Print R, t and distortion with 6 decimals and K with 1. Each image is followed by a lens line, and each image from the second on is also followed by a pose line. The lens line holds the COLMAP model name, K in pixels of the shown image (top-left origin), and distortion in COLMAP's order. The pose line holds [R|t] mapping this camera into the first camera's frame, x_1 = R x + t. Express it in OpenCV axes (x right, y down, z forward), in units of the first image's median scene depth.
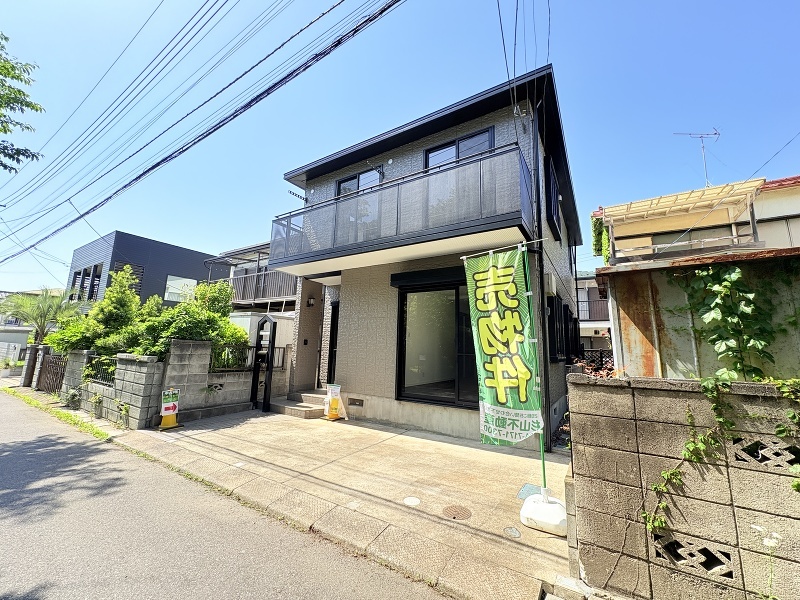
lens RADIAL K [[319.1, 0, 397.2], [0, 319.1, 299.1], [0, 0, 1]] dist [0.001478, 0.000426]
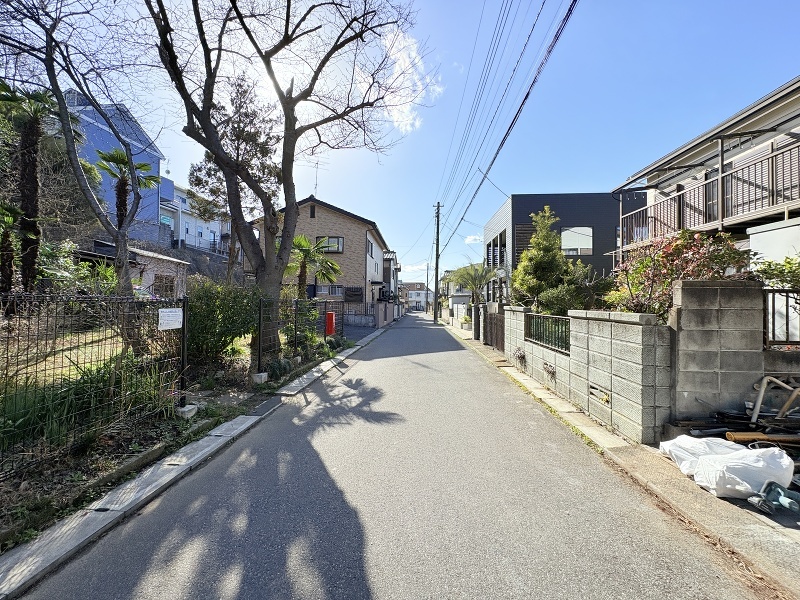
lens RADIAL K [[319.1, 0, 397.2], [0, 319.1, 299.1], [0, 0, 1]] dist [0.001478, 0.000426]
pose [[0.482833, -0.038549, -0.874864, -0.412567], [0.149932, 0.987918, 0.039216, 0.058576], [0.862782, -0.150105, 0.482779, 0.317042]]
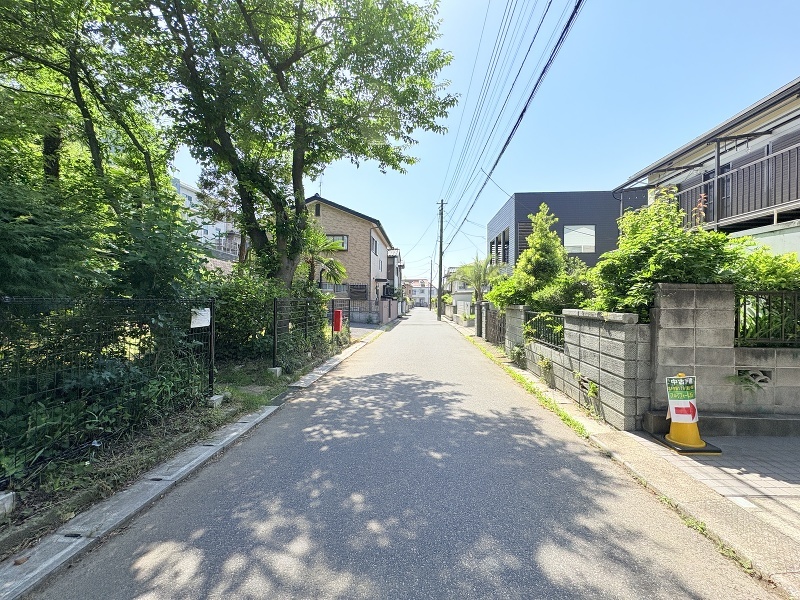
lens RADIAL K [[319.1, 0, 397.2], [0, 319.1, 299.1], [0, 0, 1]] dist [0.001478, 0.000426]
pose [[0.472785, -0.029527, -0.880683, -0.370703], [0.150861, 0.987395, 0.047884, 0.049000], [0.868168, -0.155499, 0.471280, 0.290481]]
